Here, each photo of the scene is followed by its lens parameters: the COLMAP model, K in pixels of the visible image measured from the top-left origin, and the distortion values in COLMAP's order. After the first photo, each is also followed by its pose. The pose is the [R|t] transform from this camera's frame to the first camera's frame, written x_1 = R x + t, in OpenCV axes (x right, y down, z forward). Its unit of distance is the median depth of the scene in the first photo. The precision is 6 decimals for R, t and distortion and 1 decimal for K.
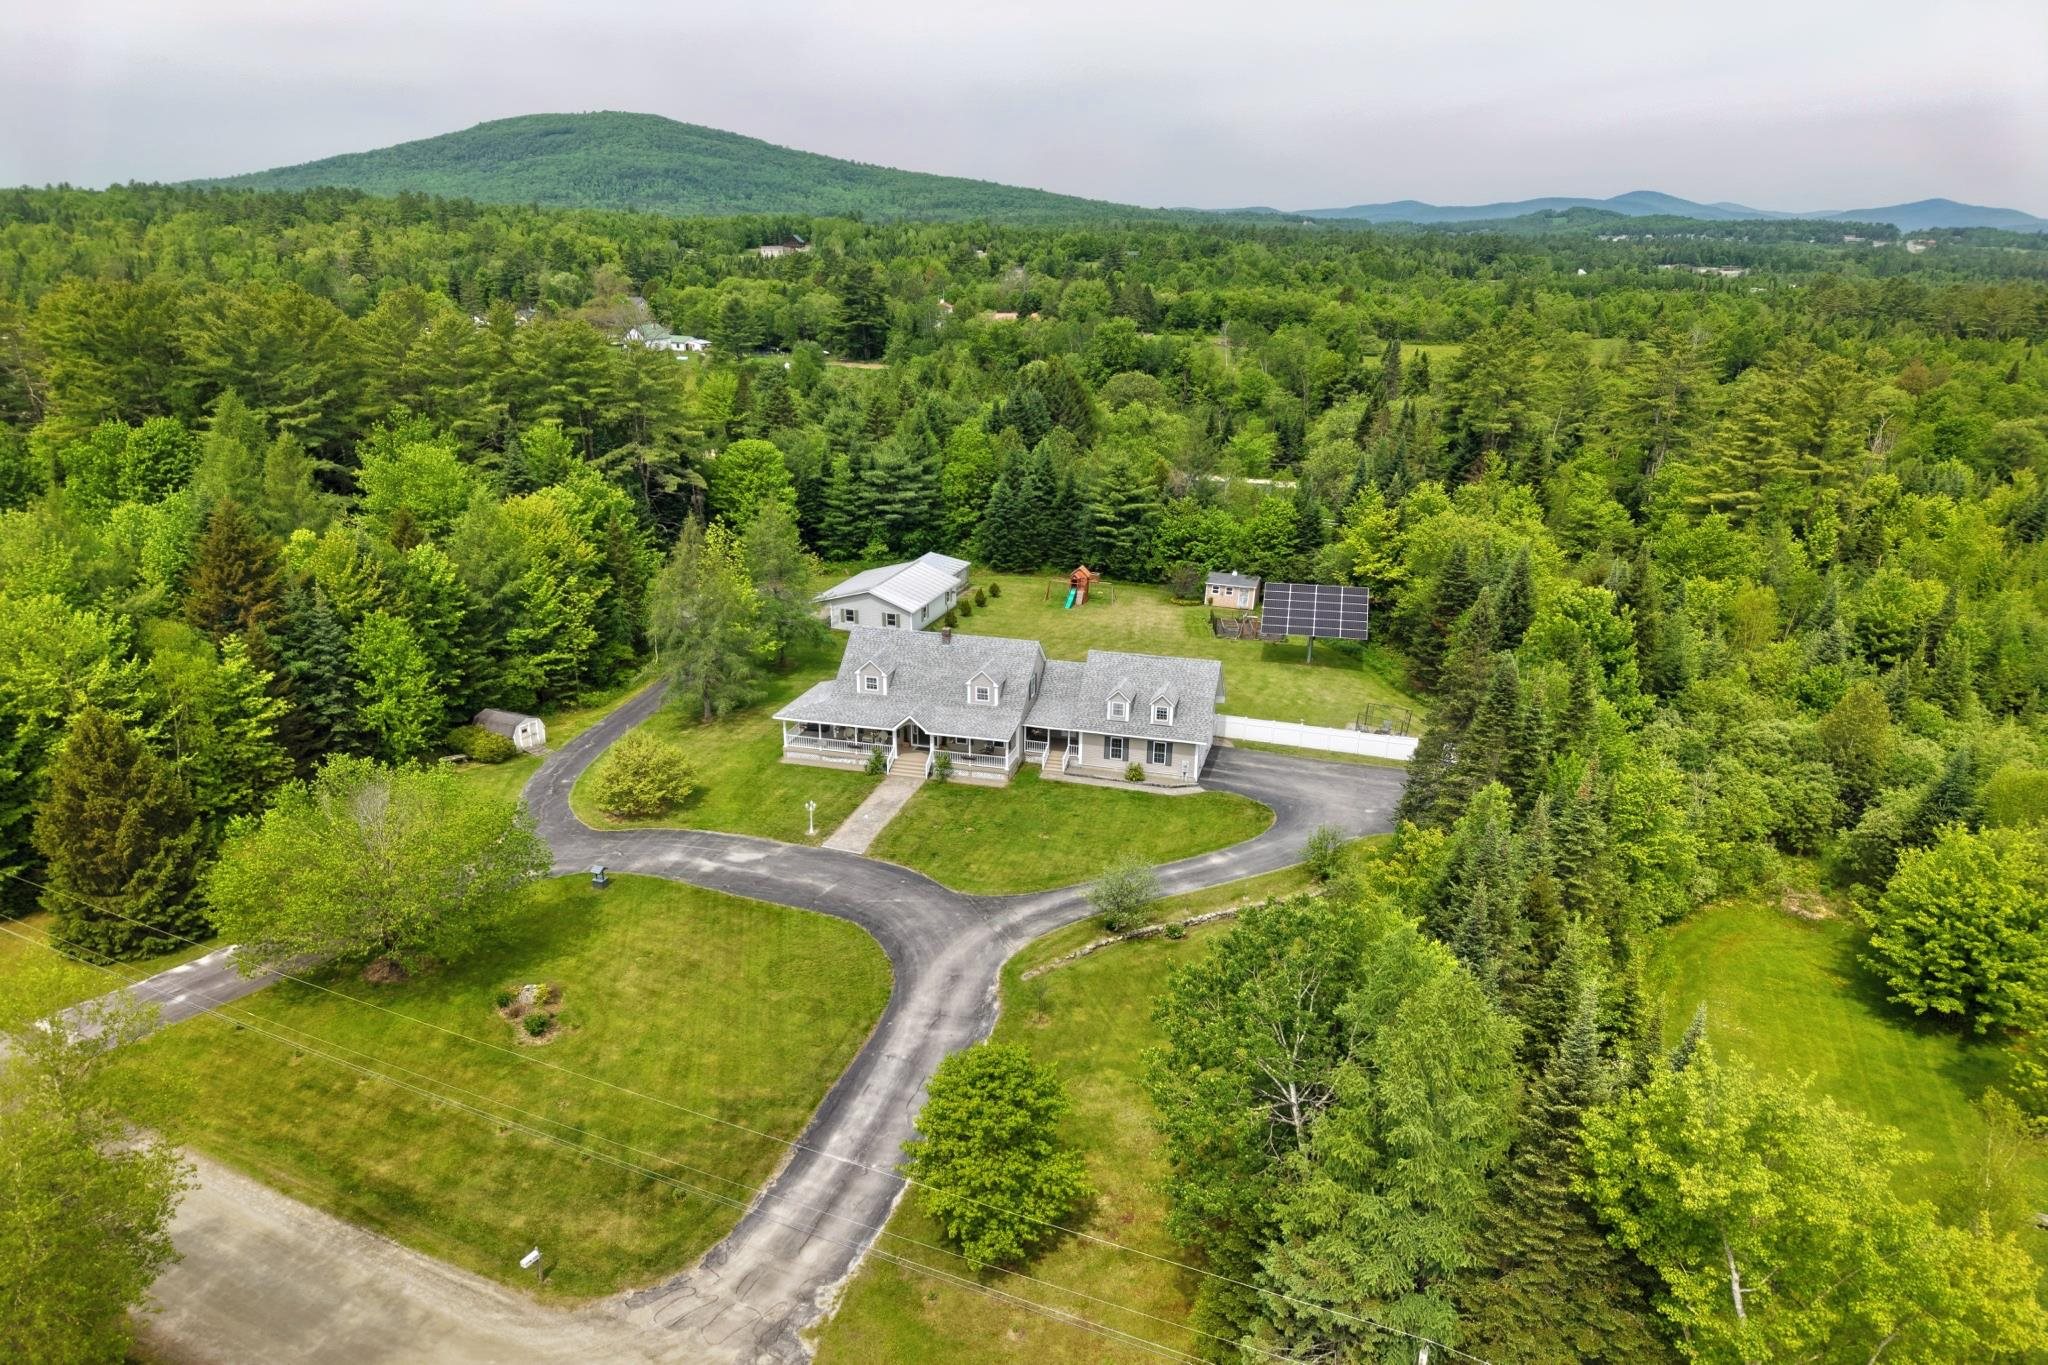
lens RADIAL K [[1383.4, 0, 1024.0], [0, 1383.4, 682.5], [0, 0, 1]] dist [0.000190, 0.000542]
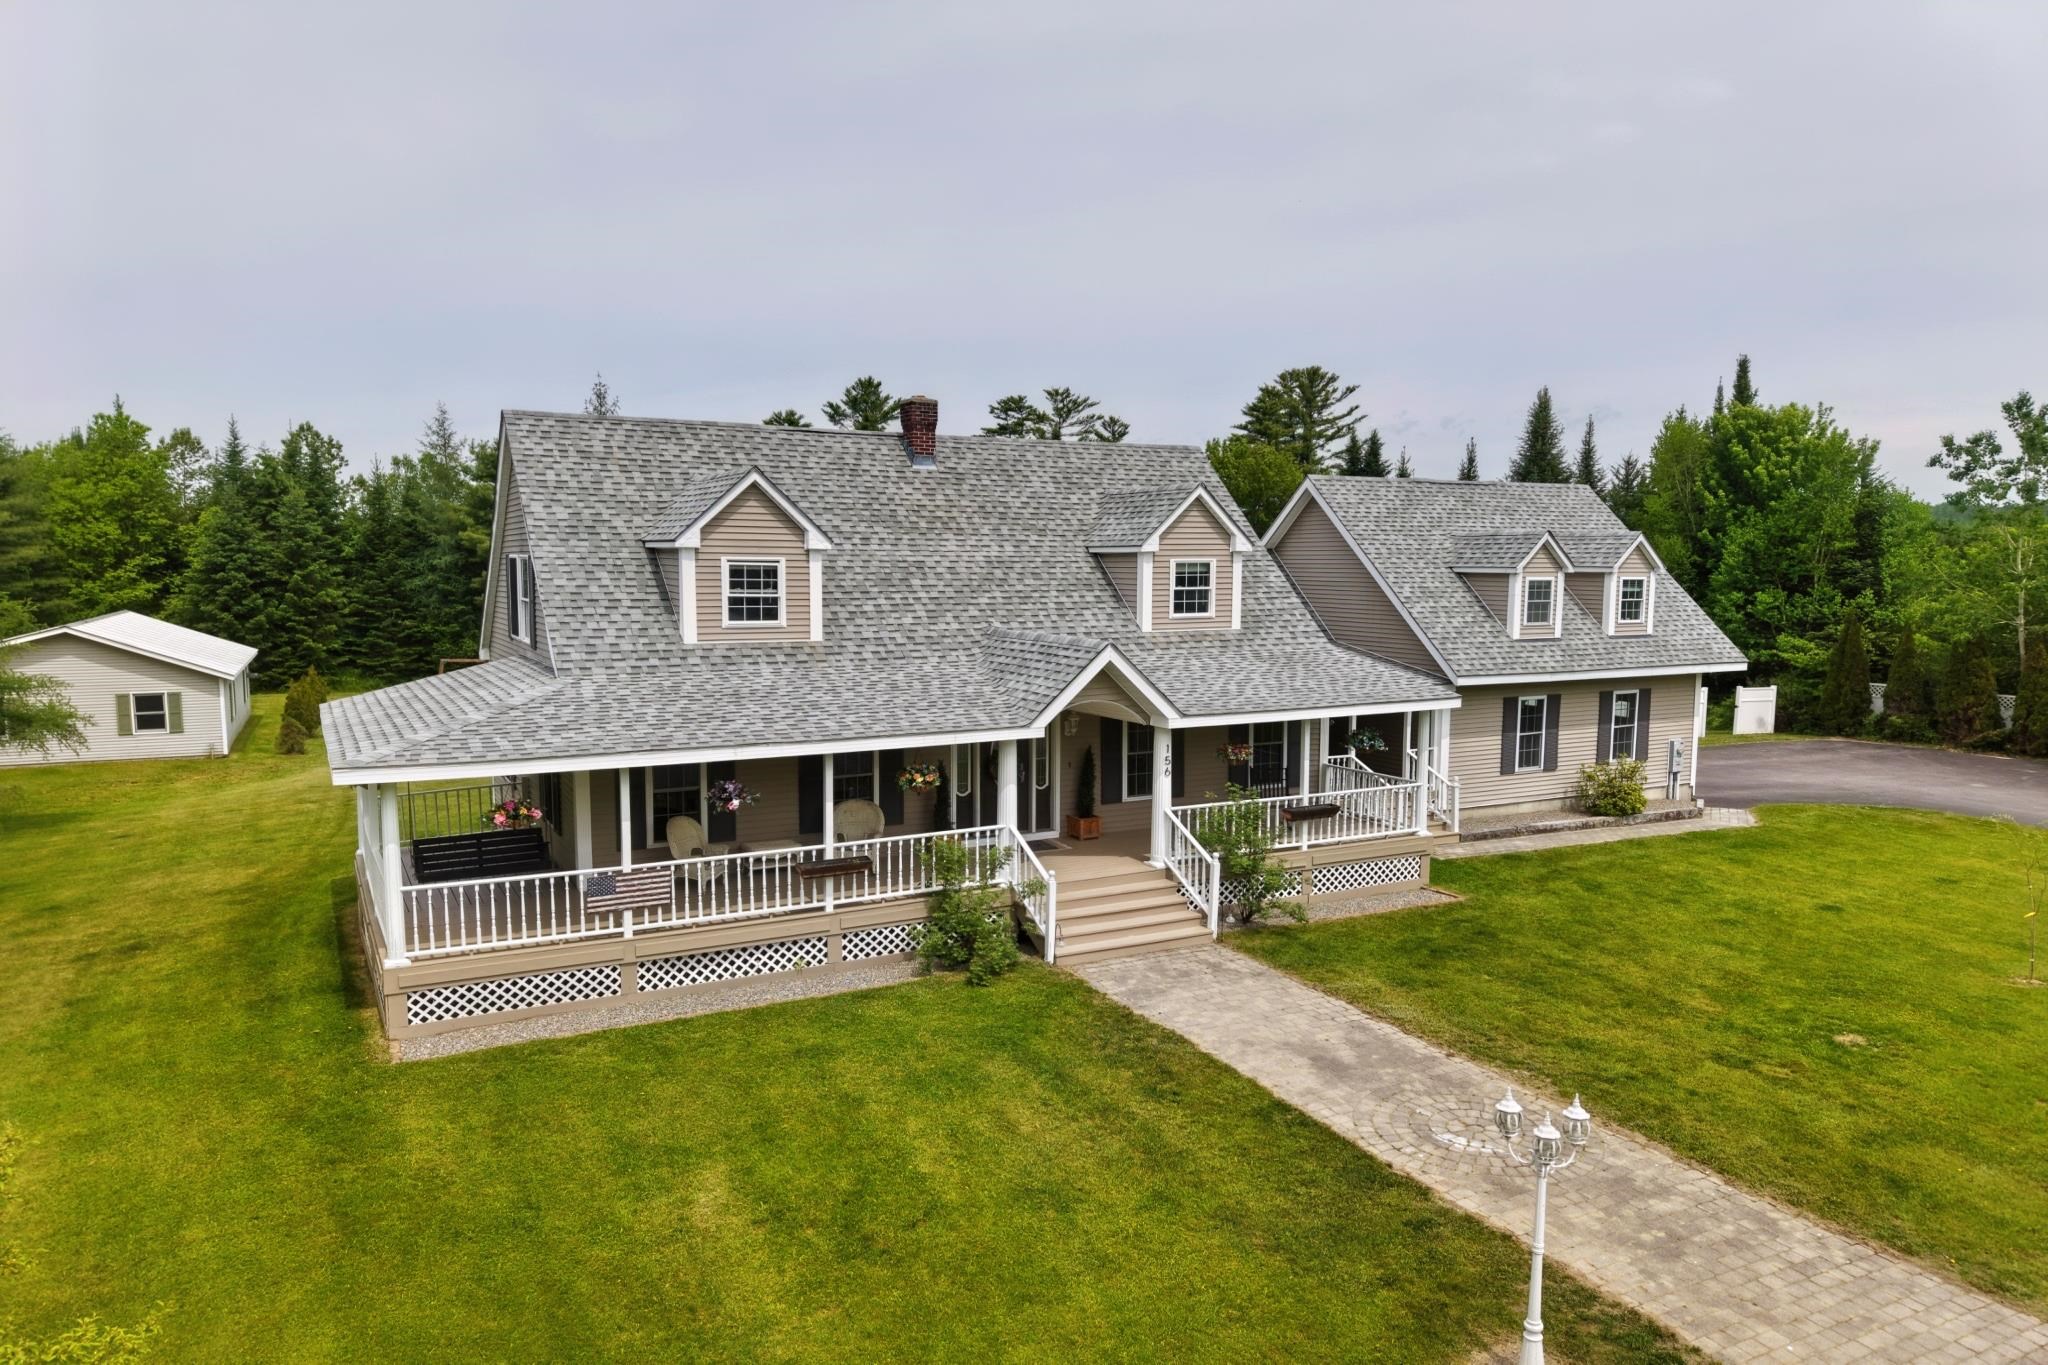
lens RADIAL K [[1383.4, 0, 1024.0], [0, 1383.4, 682.5], [0, 0, 1]] dist [0.000190, 0.000542]
pose [[0.731403, -0.072368, 0.678095, -0.222916], [0.223201, 0.964989, -0.137762, 0.053799], [-0.644385, 0.252111, 0.721948, 0.844374]]
